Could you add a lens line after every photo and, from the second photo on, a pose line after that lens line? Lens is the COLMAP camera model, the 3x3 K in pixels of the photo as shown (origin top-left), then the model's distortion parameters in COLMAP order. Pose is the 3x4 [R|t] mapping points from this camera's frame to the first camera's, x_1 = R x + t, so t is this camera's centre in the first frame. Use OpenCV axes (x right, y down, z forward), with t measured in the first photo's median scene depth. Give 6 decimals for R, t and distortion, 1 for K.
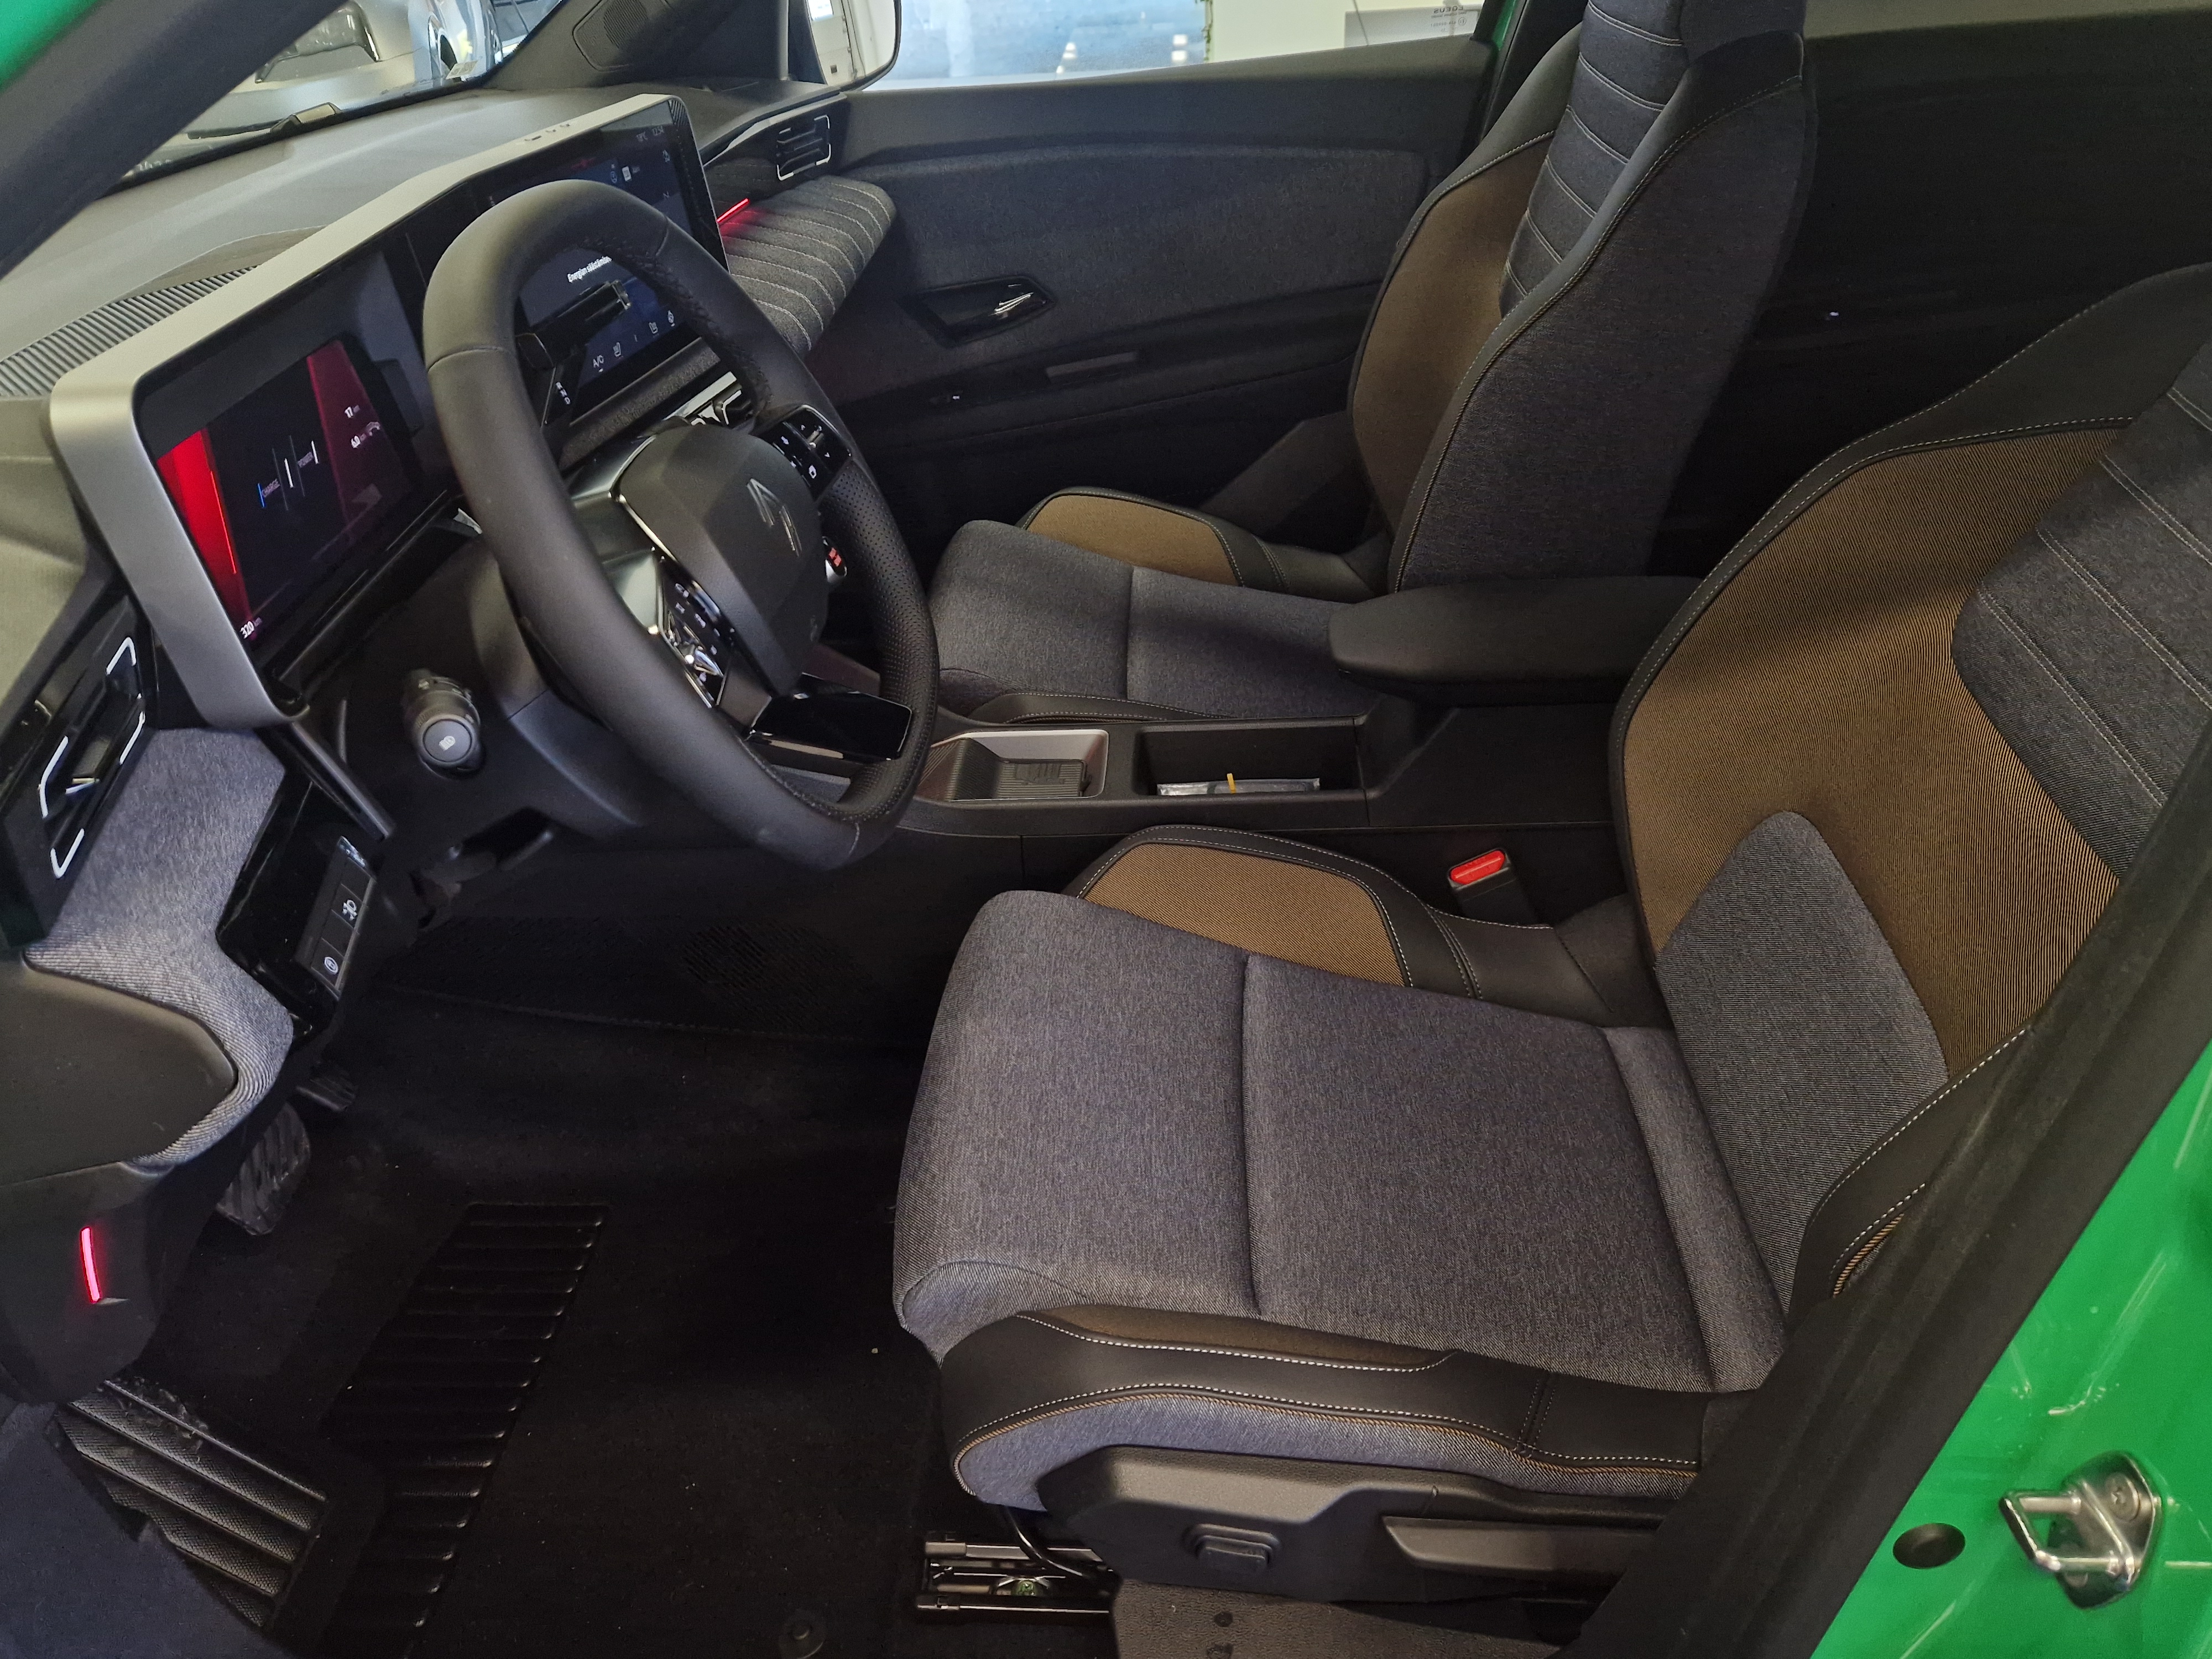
lens RADIAL K [[1604.6, 0, 1108.5], [0, 1604.6, 829.0], [0, 0, 1]] dist [0.038923, -0.017734]
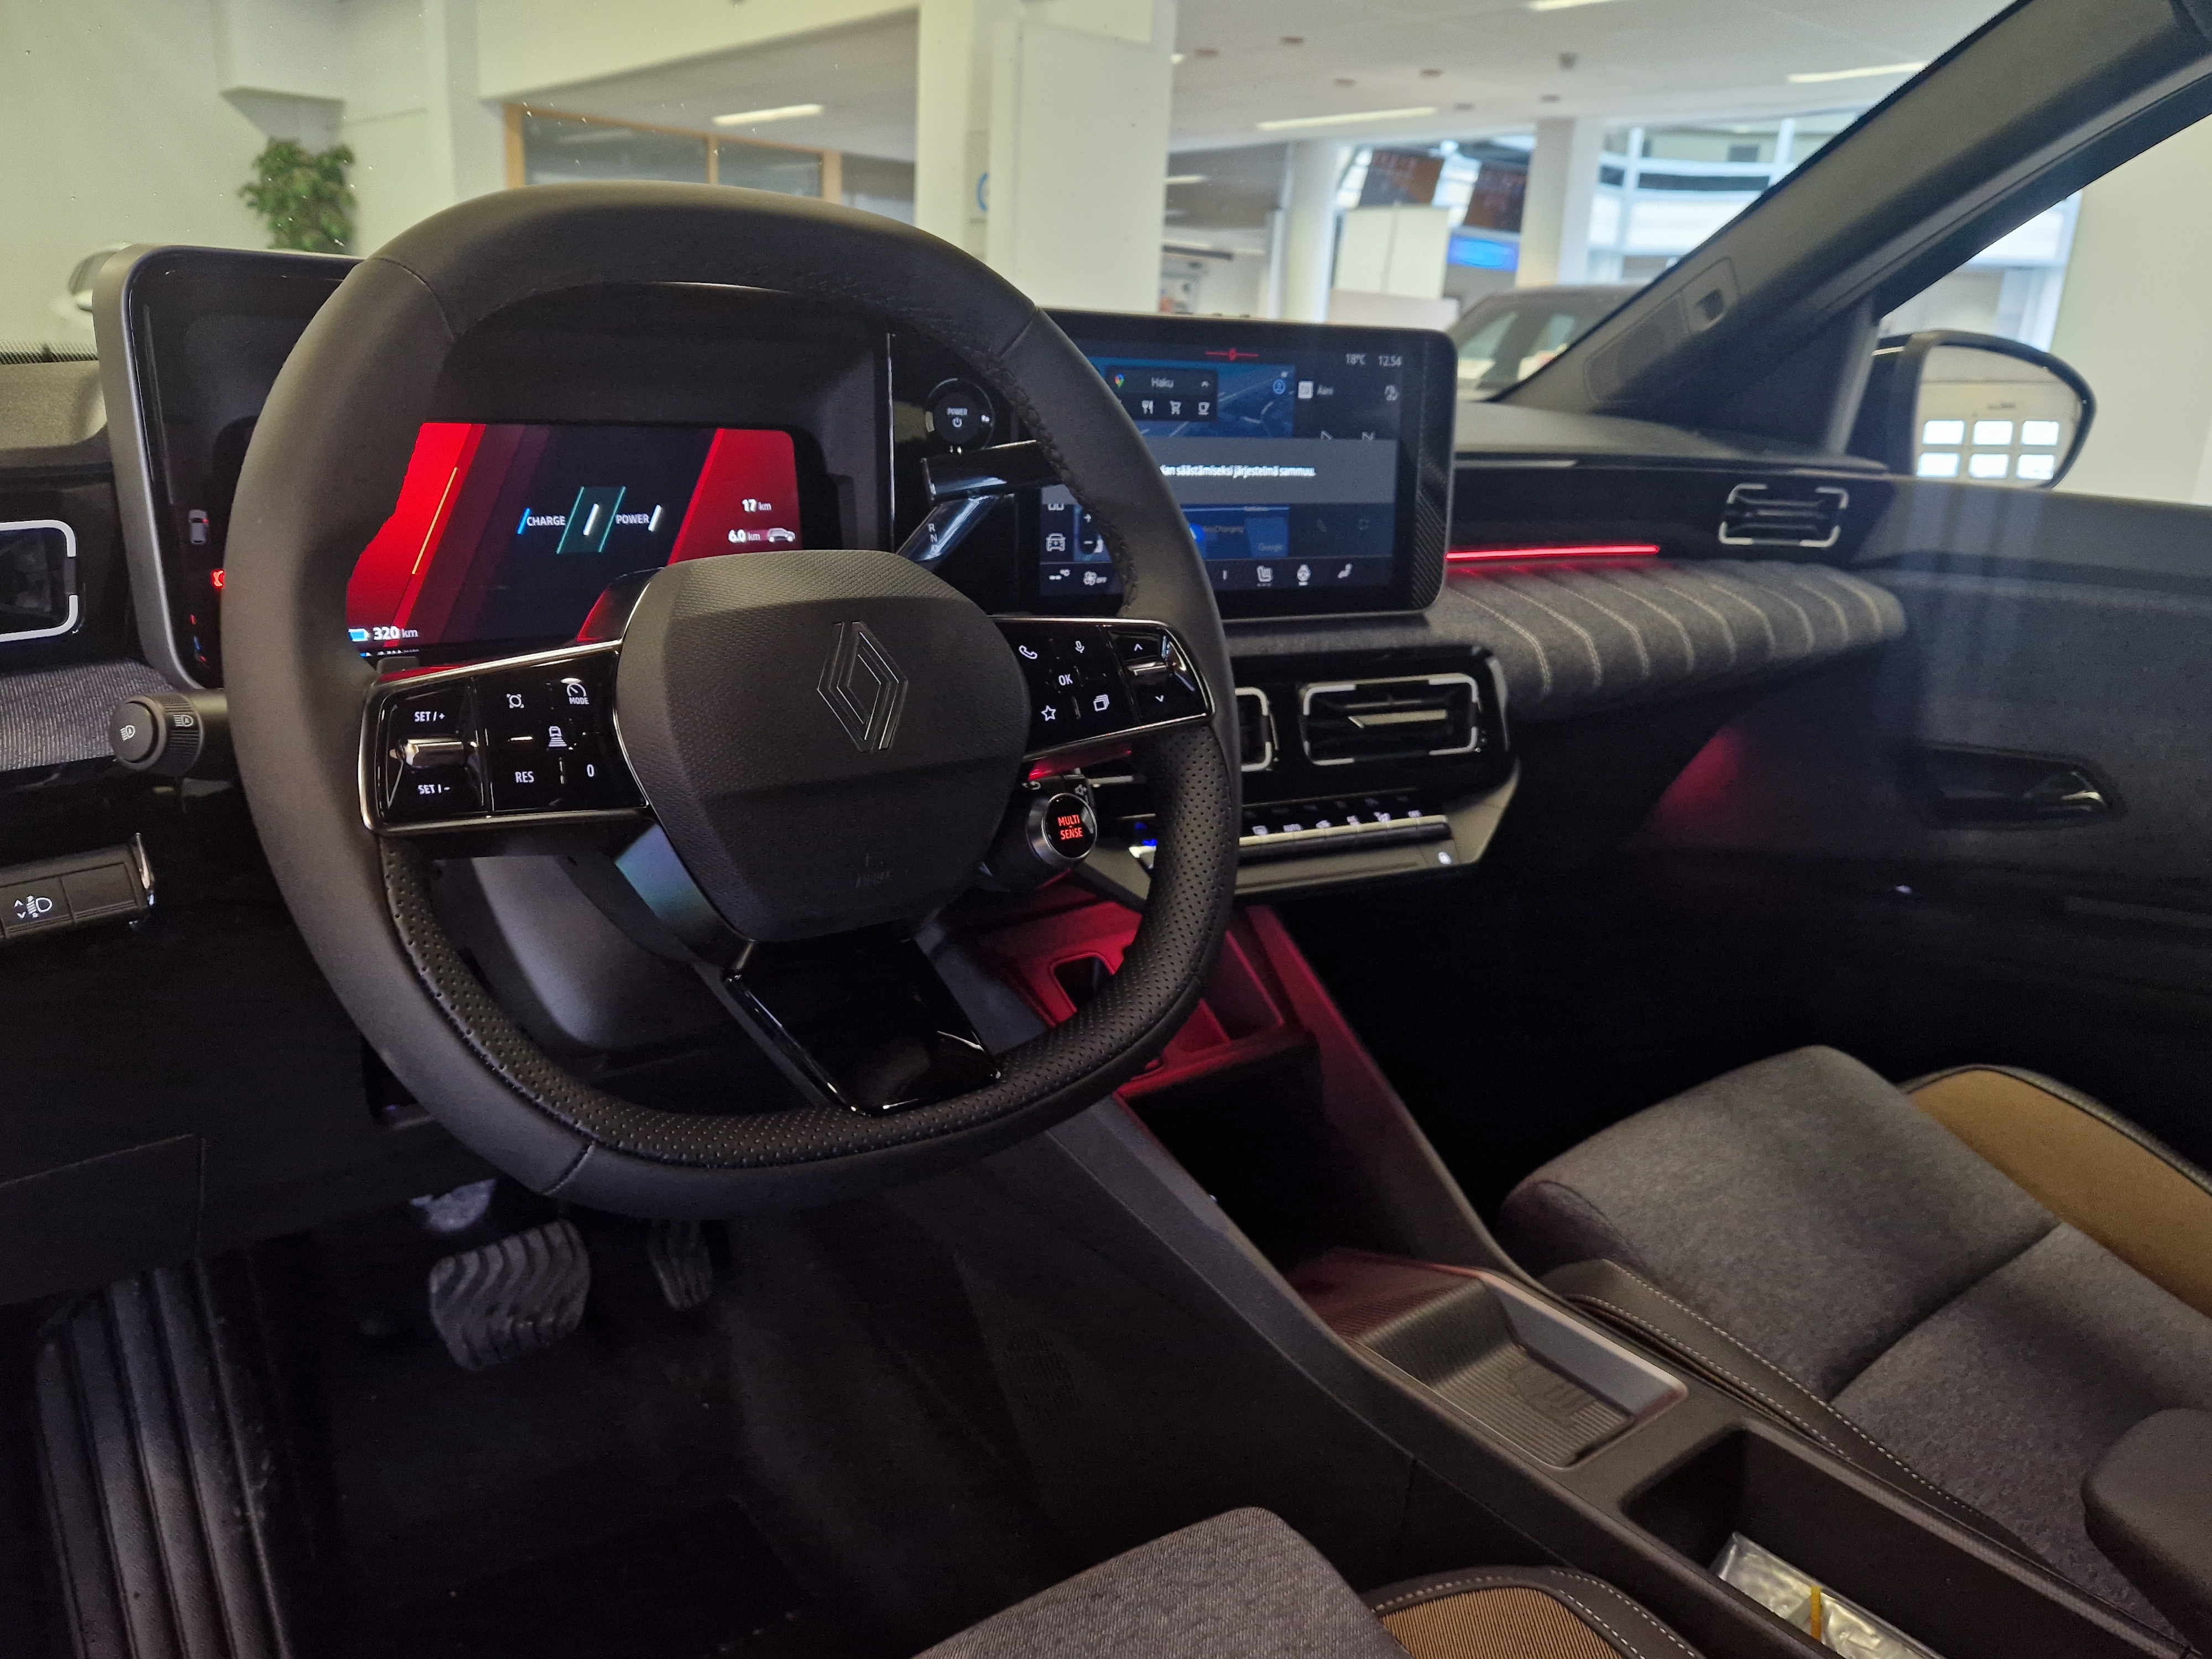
lens RADIAL K [[1604.6, 0, 1096.8], [0, 1604.6, 822.0], [0, 0, 1]] dist [0.038923, -0.017734]
pose [[0.654260, 0.291316, -0.697910, 0.168913], [-0.483064, 0.871022, -0.089276, -0.069926], [0.581888, 0.395545, 0.710599, 0.319089]]
